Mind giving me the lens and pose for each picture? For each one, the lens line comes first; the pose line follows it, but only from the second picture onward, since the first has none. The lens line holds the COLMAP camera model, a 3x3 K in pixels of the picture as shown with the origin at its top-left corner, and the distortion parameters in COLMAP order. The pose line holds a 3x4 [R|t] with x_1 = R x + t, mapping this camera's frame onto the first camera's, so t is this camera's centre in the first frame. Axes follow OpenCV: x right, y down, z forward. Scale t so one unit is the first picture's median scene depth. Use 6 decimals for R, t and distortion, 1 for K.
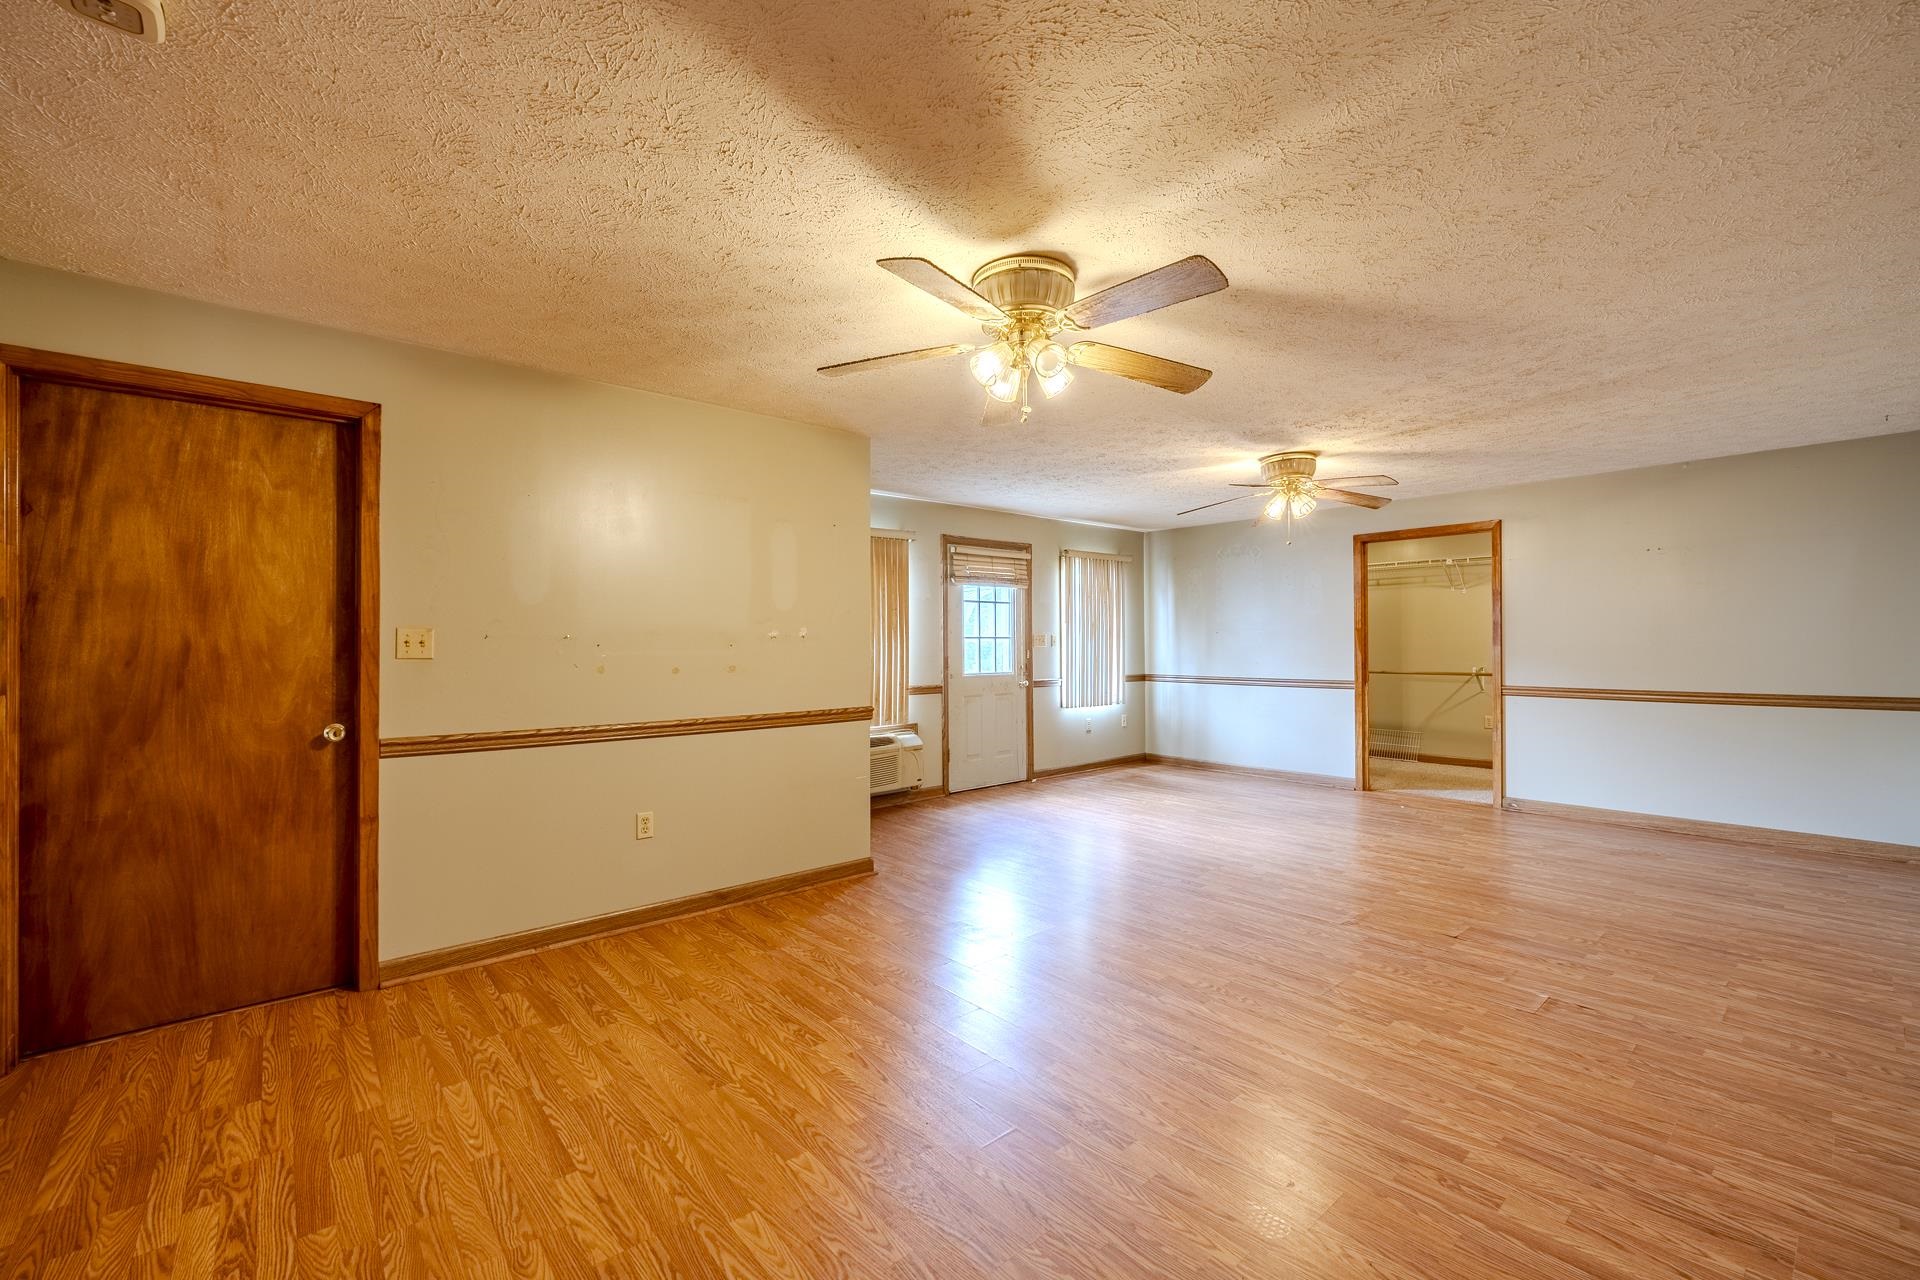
lens RADIAL K [[790.1, 0, 960.0], [0, 790.1, 640.0], [0, 0, 1]] dist [0.001582, 0.000094]
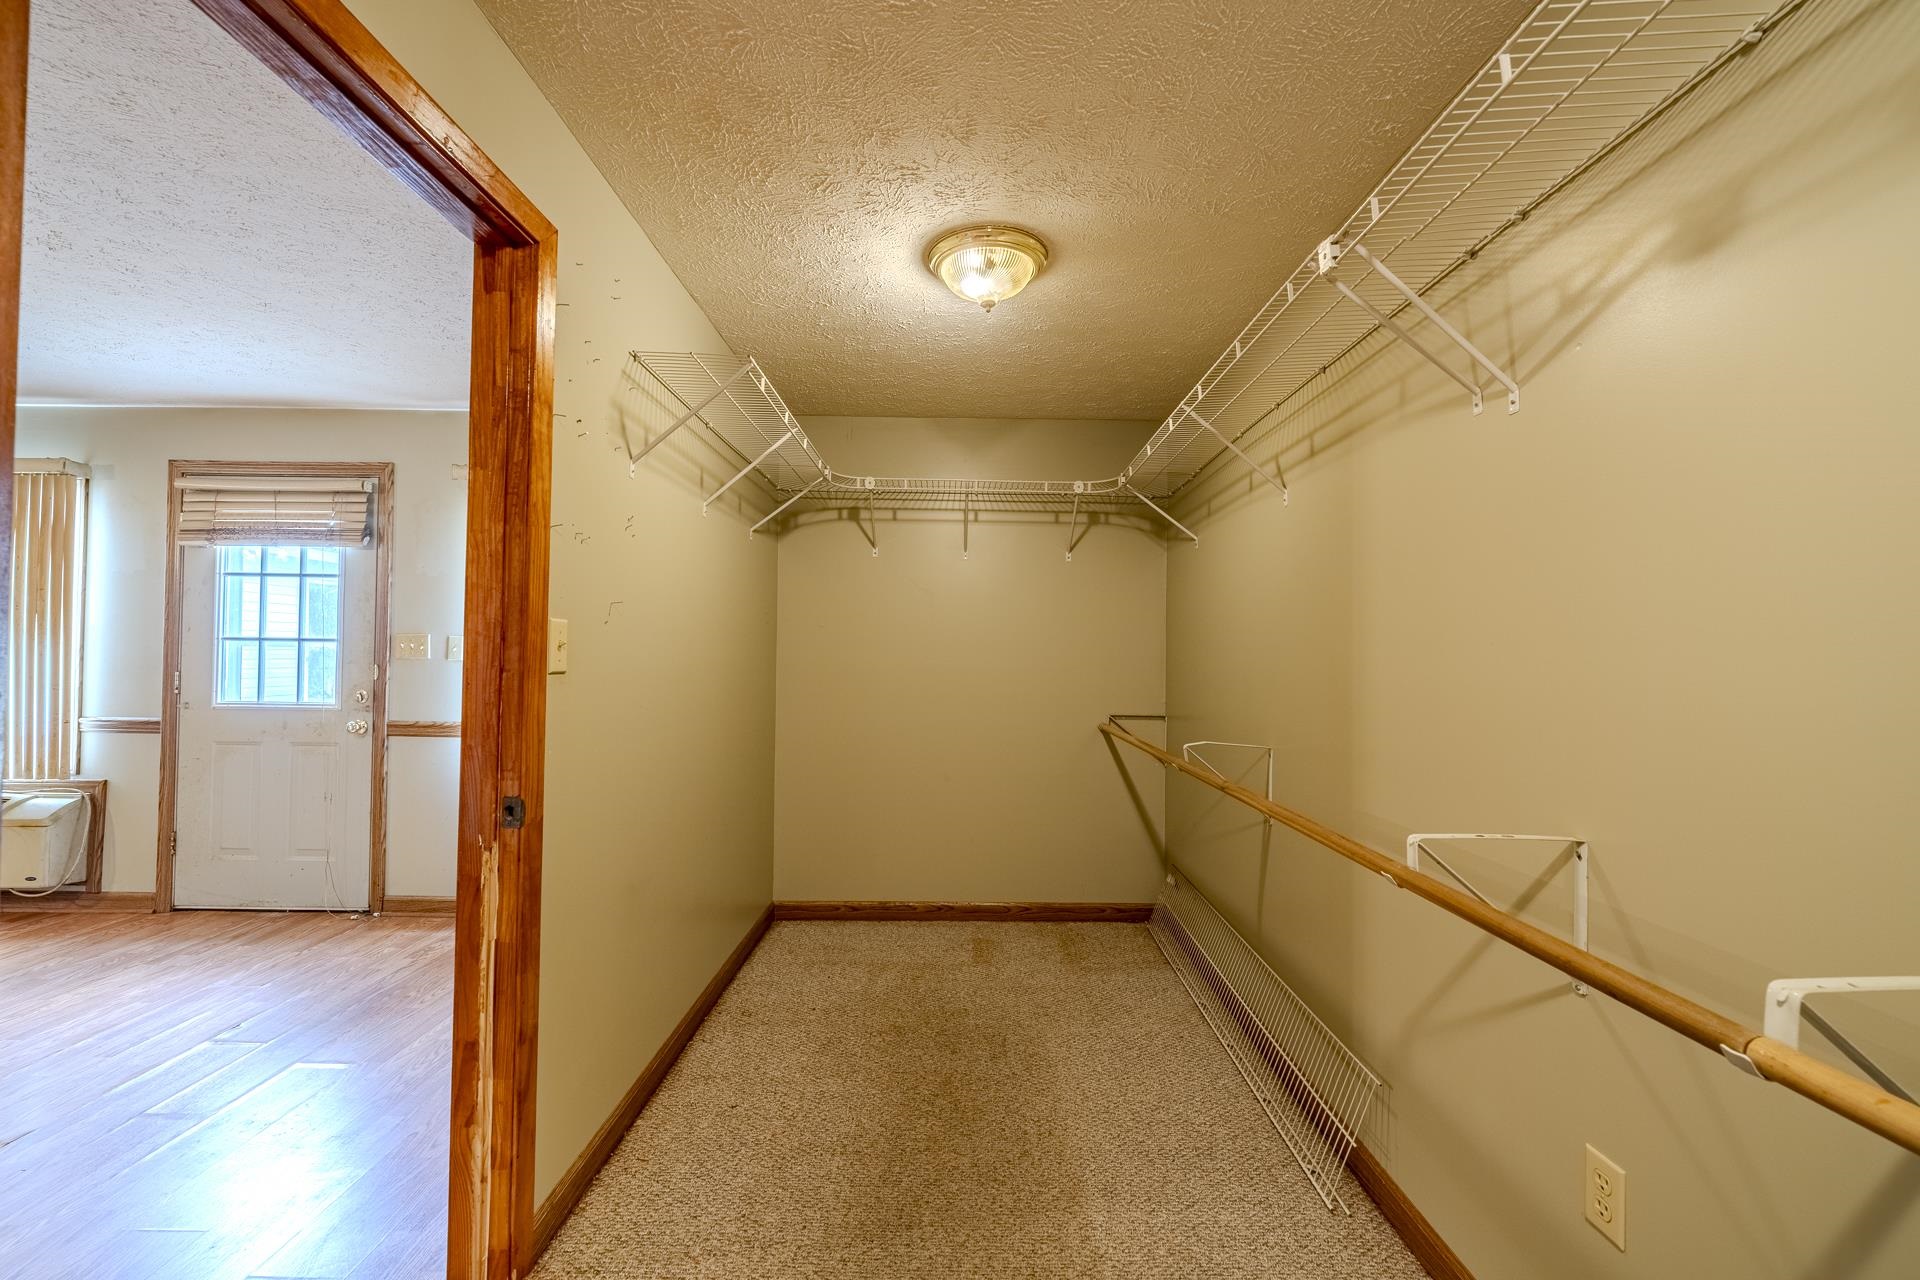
lens RADIAL K [[790.1, 0, 960.0], [0, 790.1, 640.0], [0, 0, 1]] dist [0.001582, 0.000094]
pose [[0.753419, 0.008894, -0.657480, 0.761511], [-0.013446, 0.999908, -0.001882, -0.007753], [0.657403, 0.010259, 0.753469, 0.898197]]
